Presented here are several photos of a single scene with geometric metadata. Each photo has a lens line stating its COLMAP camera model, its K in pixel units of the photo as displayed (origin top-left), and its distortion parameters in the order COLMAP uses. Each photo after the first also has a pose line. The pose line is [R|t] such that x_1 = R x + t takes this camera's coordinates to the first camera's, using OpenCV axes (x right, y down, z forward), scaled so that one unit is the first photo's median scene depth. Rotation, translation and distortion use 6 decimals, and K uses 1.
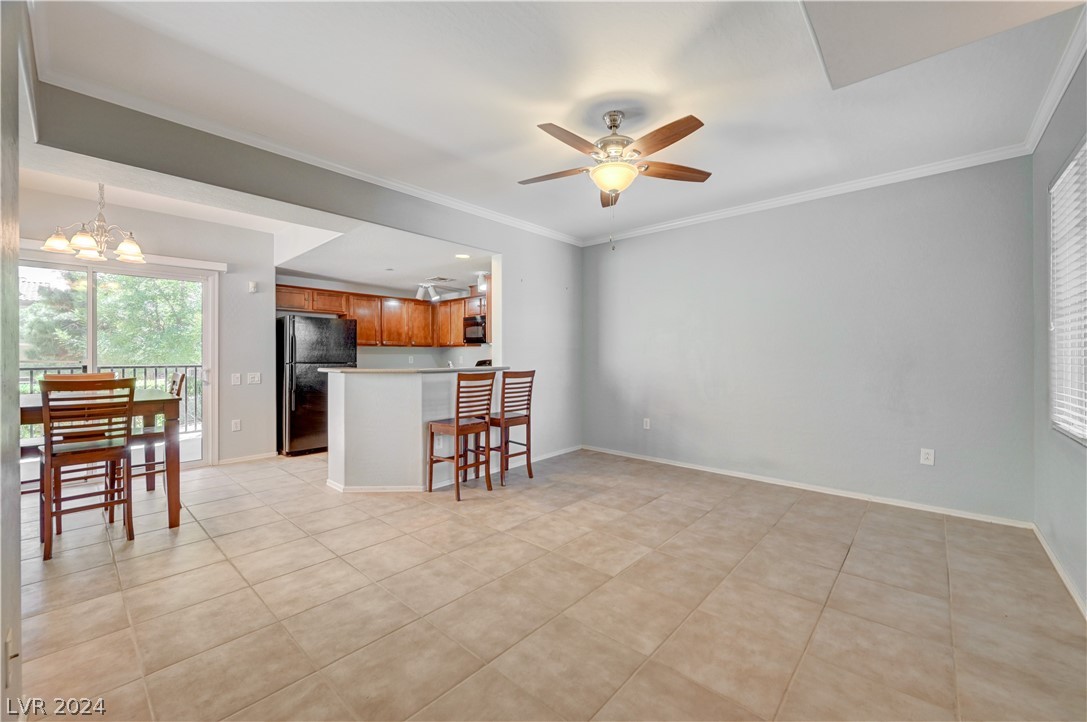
lens RADIAL K [[432.0, 0, 545.0], [0, 432.0, 354.8], [0, 0, 1]] dist [-0.000170, 0.000133]
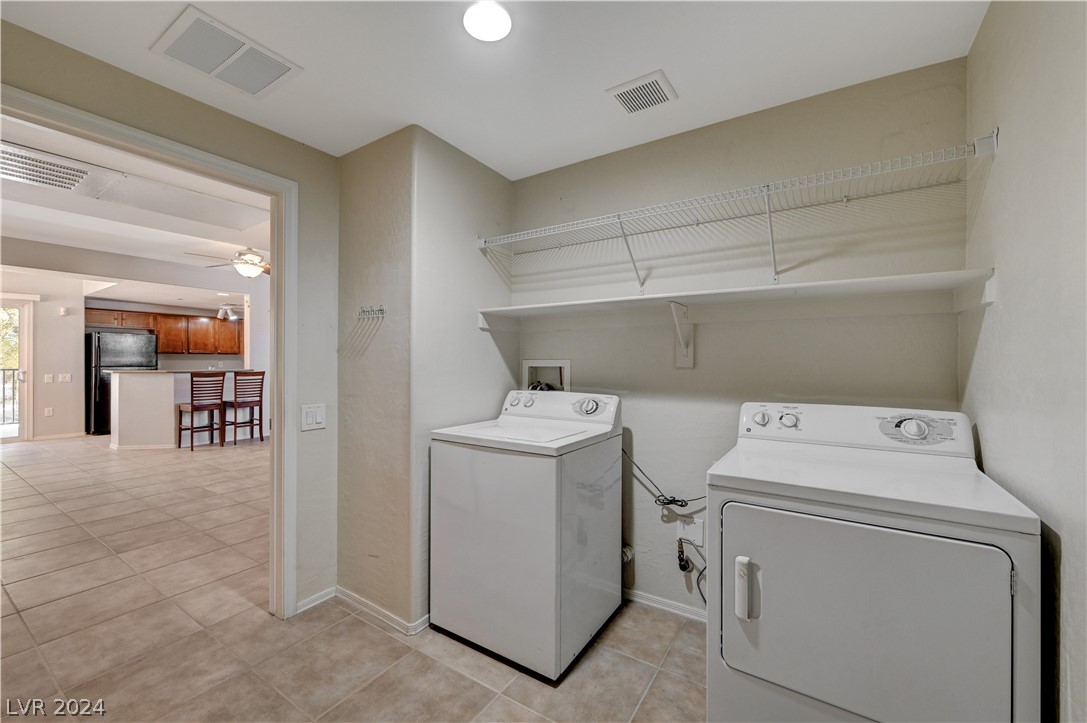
lens RADIAL K [[442.0, 0, 535.8], [0, 442.0, 360.3], [0, 0, 1]] dist [-0.002051, -0.000110]
pose [[0.989834, 0.002517, 0.142209, 0.783504], [-0.002592, 0.999997, 0.000341, -0.007540], [-0.142207, -0.000706, 0.989837, -0.770054]]
